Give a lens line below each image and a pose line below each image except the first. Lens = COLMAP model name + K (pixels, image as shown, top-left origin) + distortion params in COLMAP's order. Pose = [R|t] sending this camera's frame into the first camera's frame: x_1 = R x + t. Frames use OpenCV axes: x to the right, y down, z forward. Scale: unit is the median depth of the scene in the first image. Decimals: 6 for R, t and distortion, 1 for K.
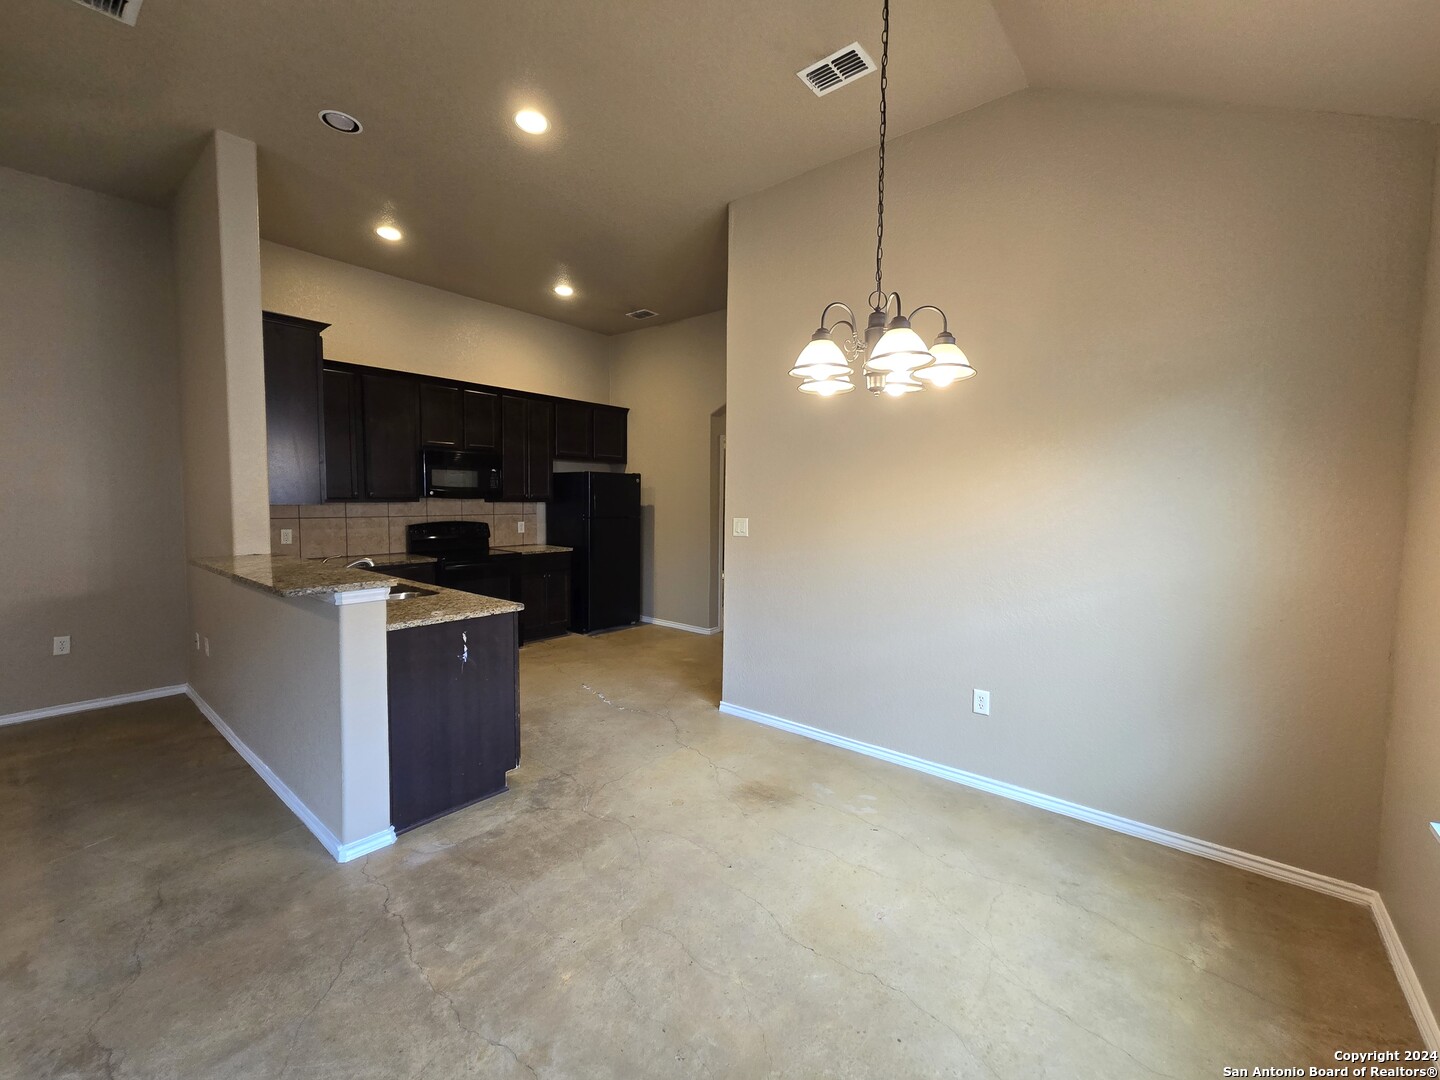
lens RADIAL K [[588.8, 0, 725.4], [0, 588.8, 532.5], [0, 0, 1]] dist [-0.000401, 0.000563]
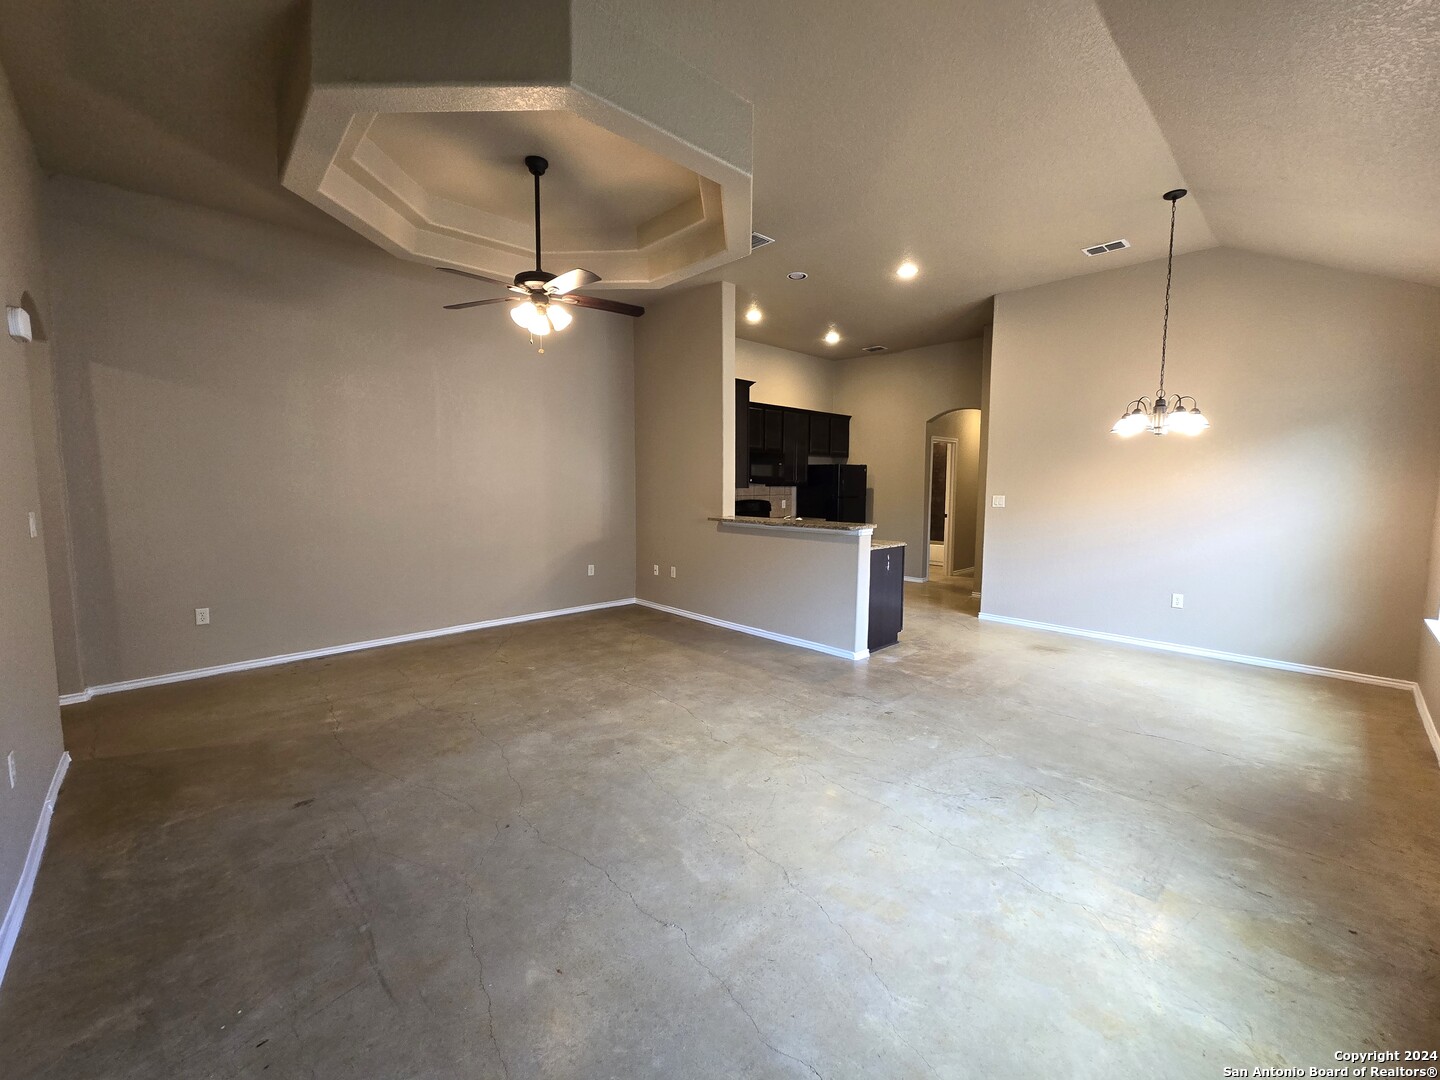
lens RADIAL K [[588.8, 0, 724.1], [0, 588.8, 531.3], [0, 0, 1]] dist [-0.000401, 0.000563]
pose [[0.992704, 0.003272, -0.120530, -0.384974], [-0.000157, 0.999666, 0.025844, 0.023301], [0.120574, -0.025637, 0.992373, -0.492613]]
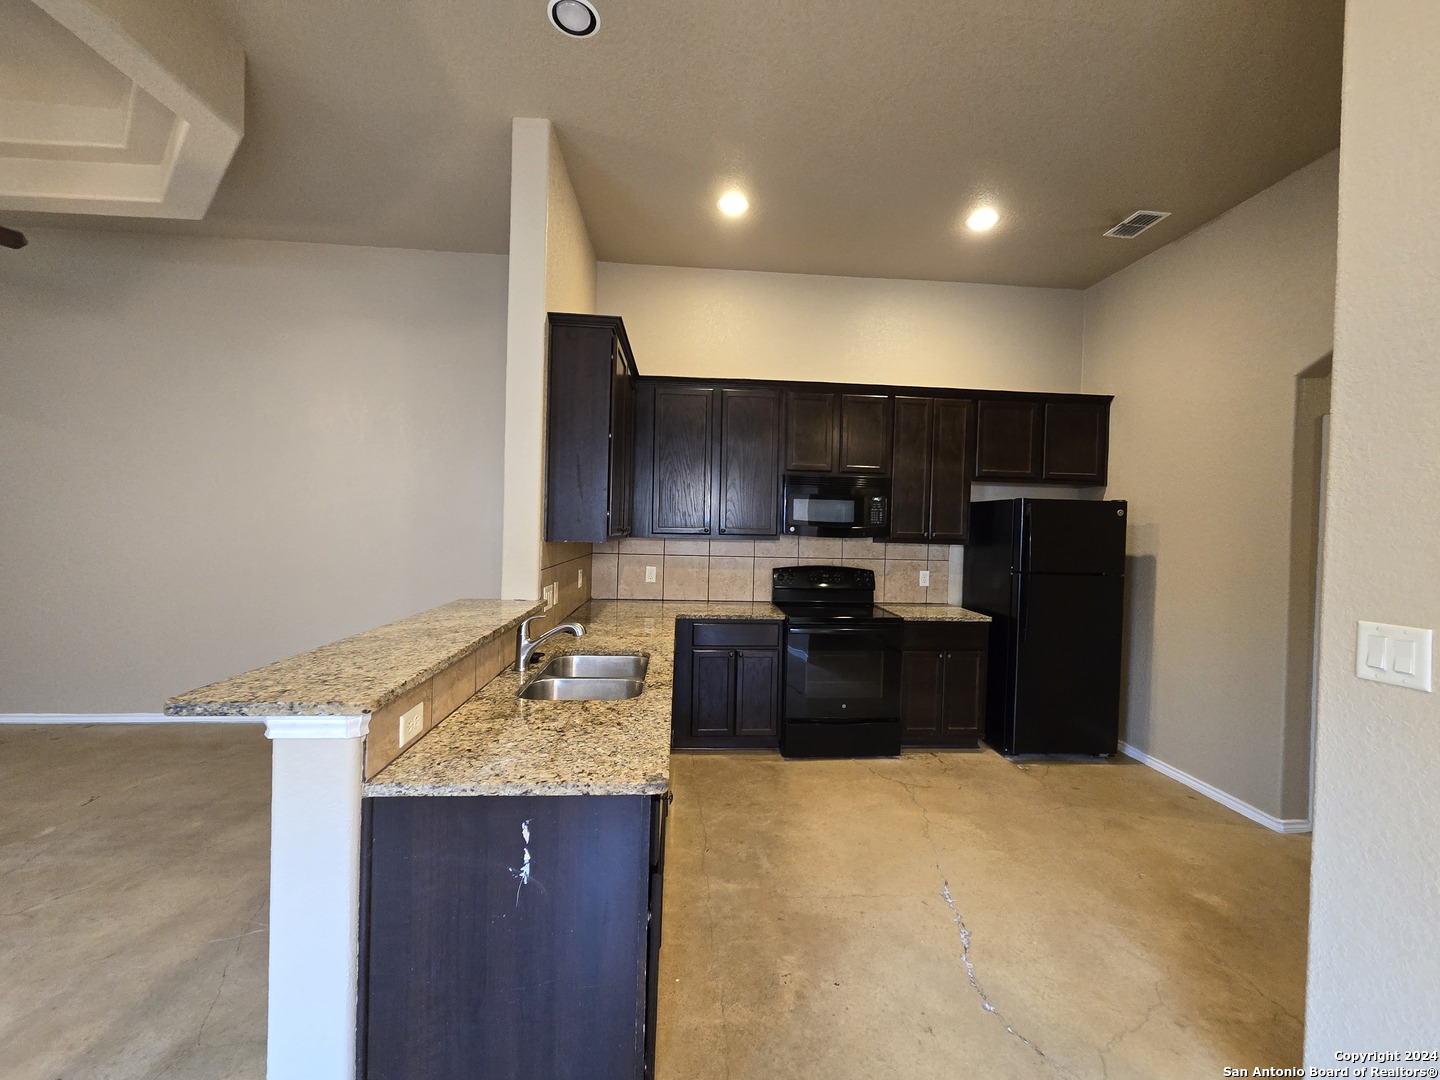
lens RADIAL K [[588.8, 0, 725.7], [0, 588.8, 533.1], [0, 0, 1]] dist [-0.000401, 0.000563]
pose [[0.689343, 0.017387, -0.724226, 0.005213], [-0.061480, 0.997509, -0.034571, -0.029531], [0.721821, 0.068357, 0.688695, 0.398120]]
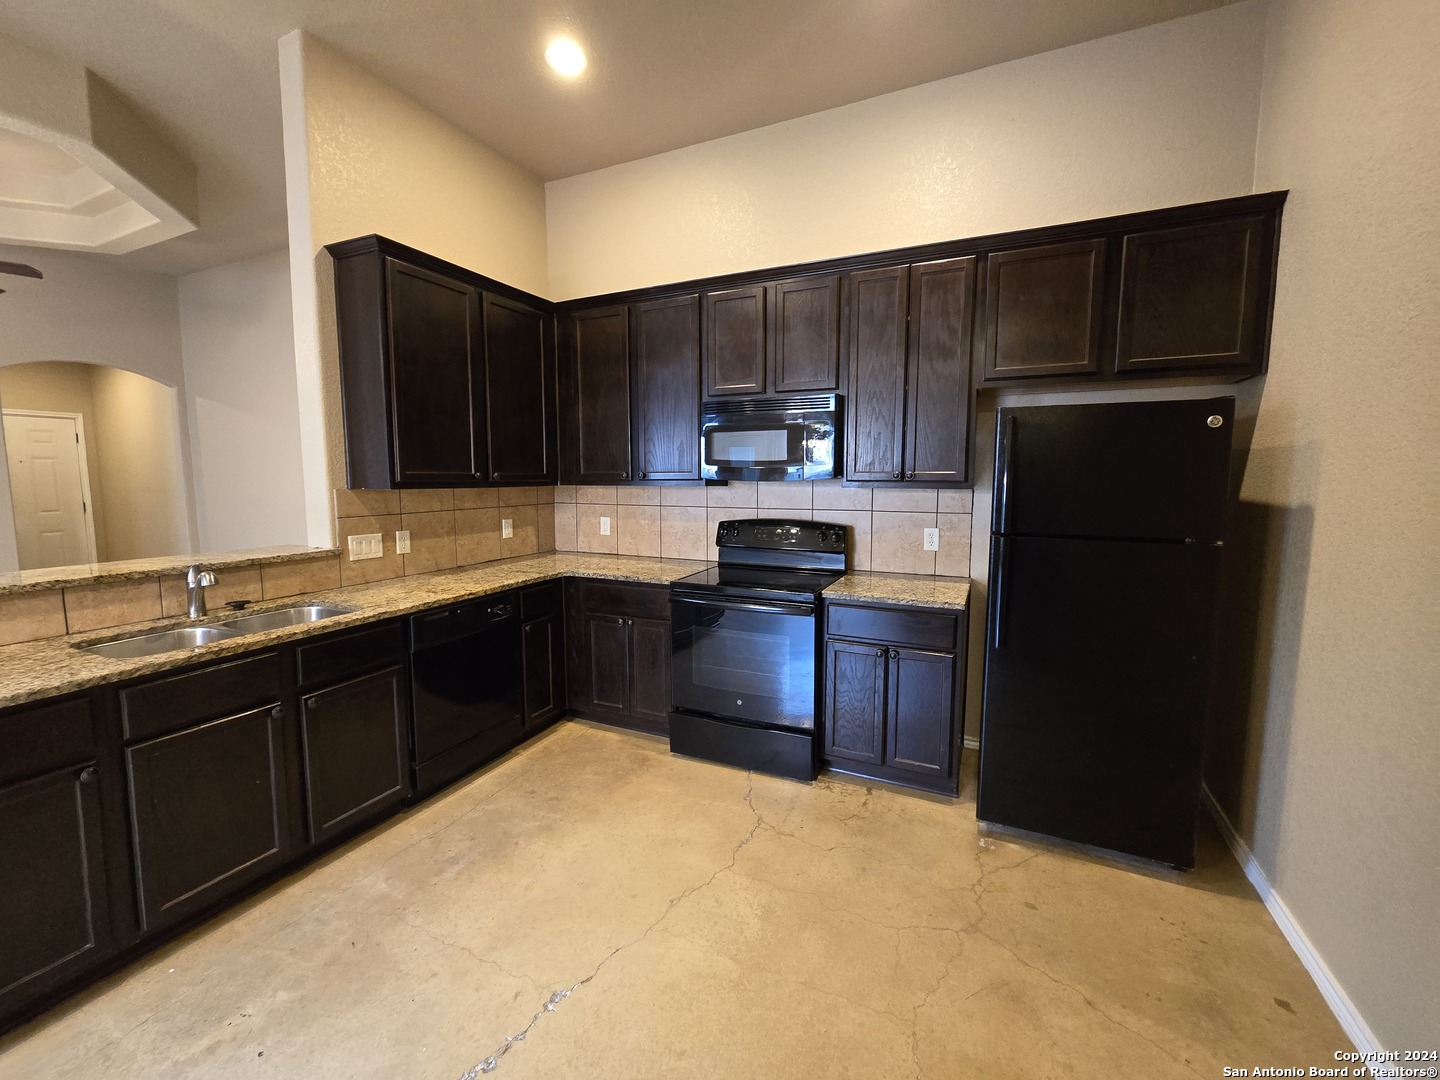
lens RADIAL K [[588.8, 0, 721.5], [0, 588.8, 532.4], [0, 0, 1]] dist [-0.000401, 0.000563]
pose [[0.253338, 0.084129, -0.963713, 0.099641], [-0.057259, 0.995769, 0.071876, -0.048611], [0.965682, 0.036972, 0.257083, 0.851929]]
